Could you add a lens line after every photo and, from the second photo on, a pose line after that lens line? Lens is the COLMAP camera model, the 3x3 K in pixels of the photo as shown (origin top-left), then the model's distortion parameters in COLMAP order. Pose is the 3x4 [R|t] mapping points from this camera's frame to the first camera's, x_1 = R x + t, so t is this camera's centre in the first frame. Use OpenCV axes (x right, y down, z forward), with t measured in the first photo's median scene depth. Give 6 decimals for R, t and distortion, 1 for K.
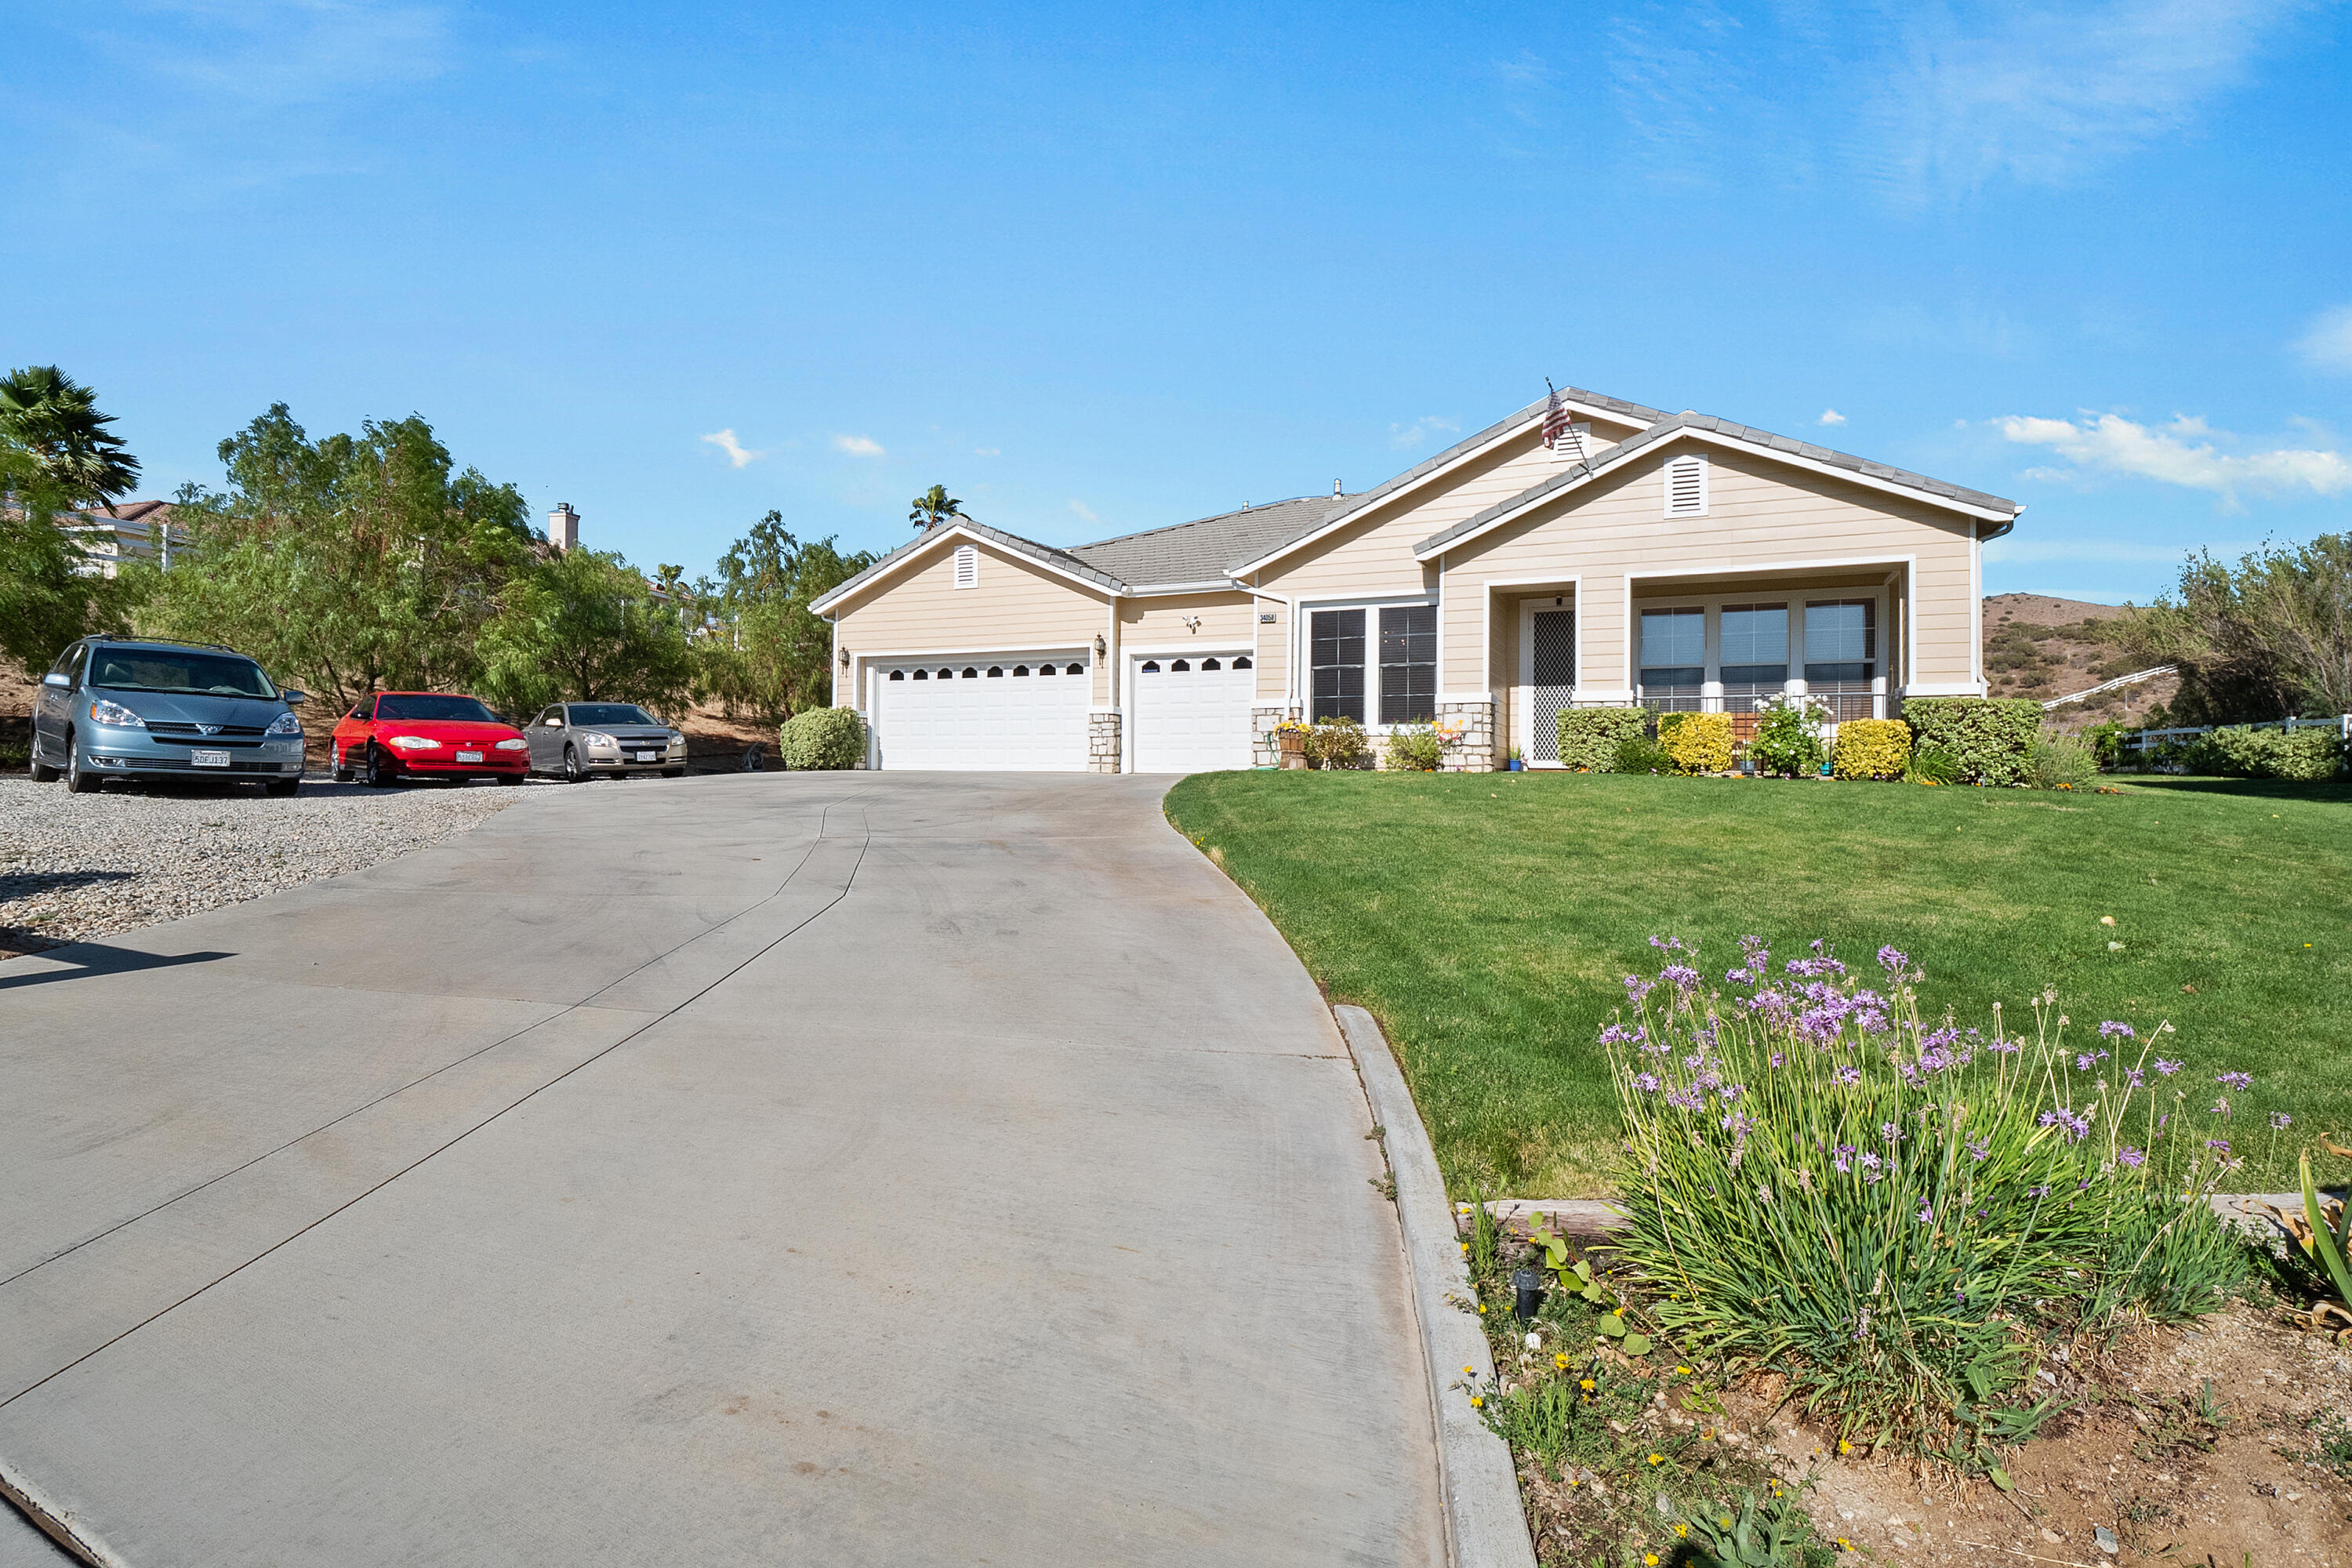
lens RADIAL K [[1108.6, 0, 1180.7], [0, 1108.6, 783.3], [0, 0, 1]] dist [-0.001296, -0.010994]
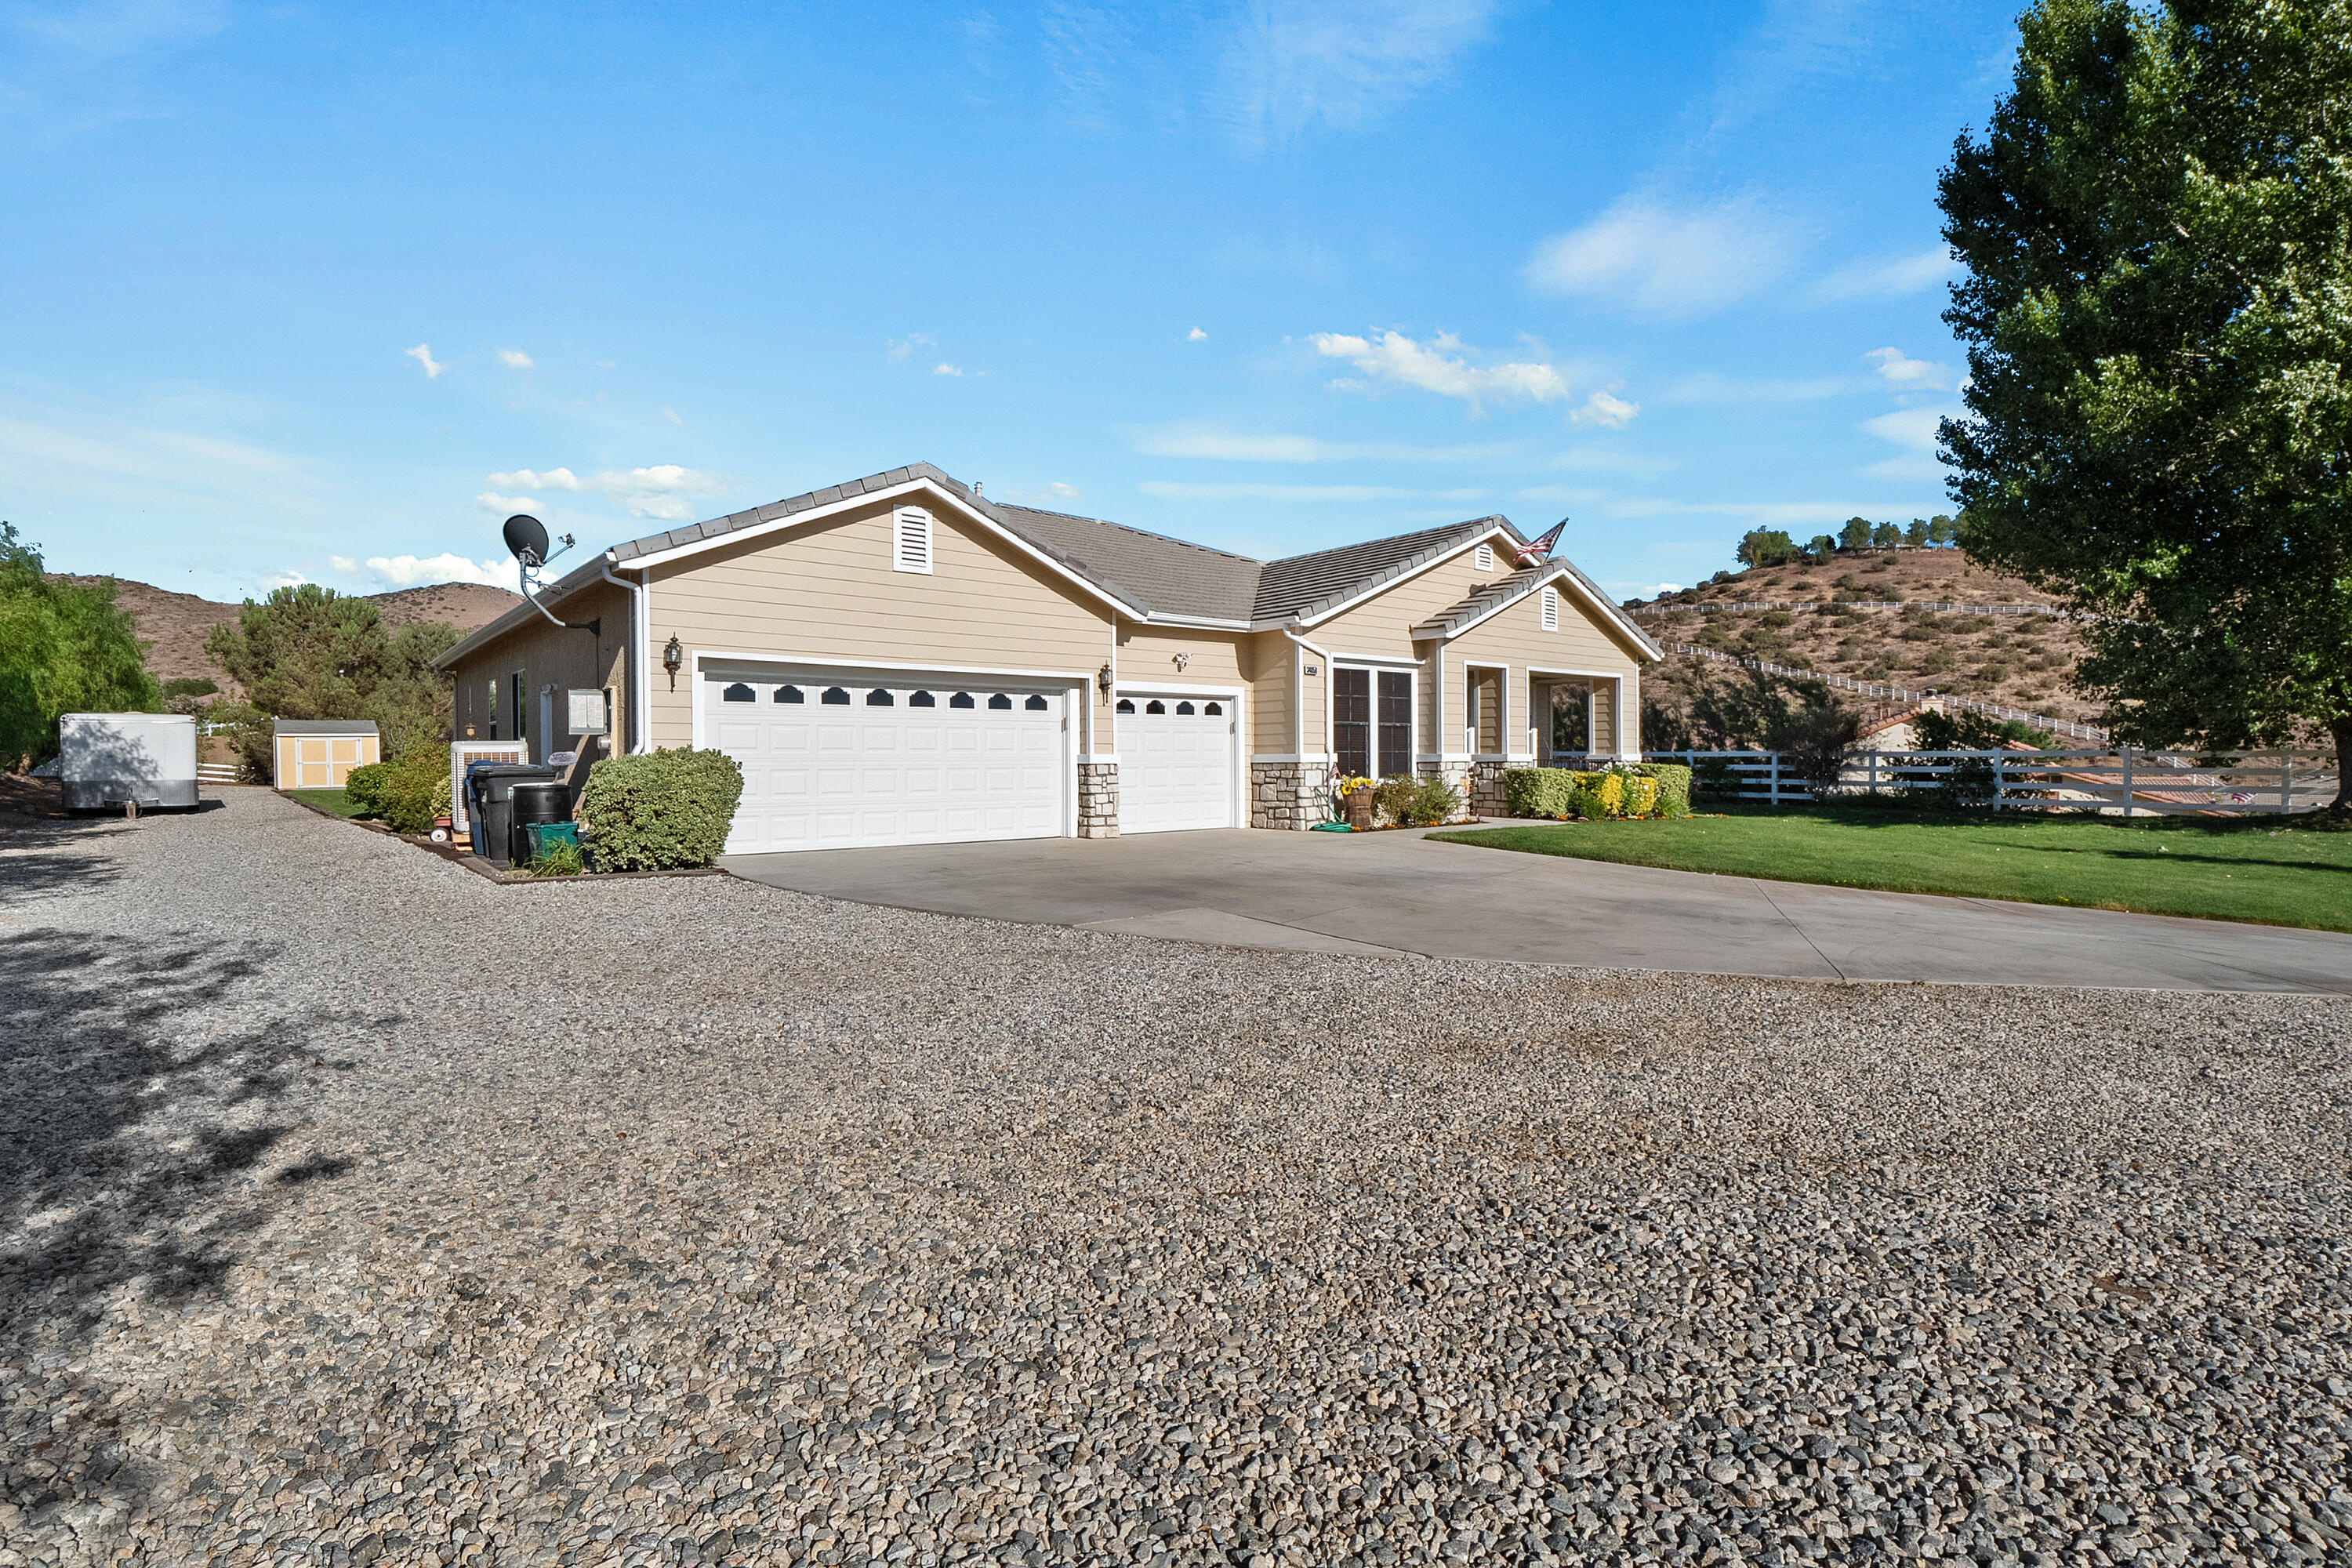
lens RADIAL K [[1134.1, 0, 1184.1], [0, 1134.1, 797.9], [0, 0, 1]] dist [0.000549, -0.001068]
pose [[0.439536, -0.036668, 0.897476, -0.875616], [0.019047, 0.999322, 0.031500, -0.070489], [-0.898023, 0.003249, 0.439936, 0.662529]]
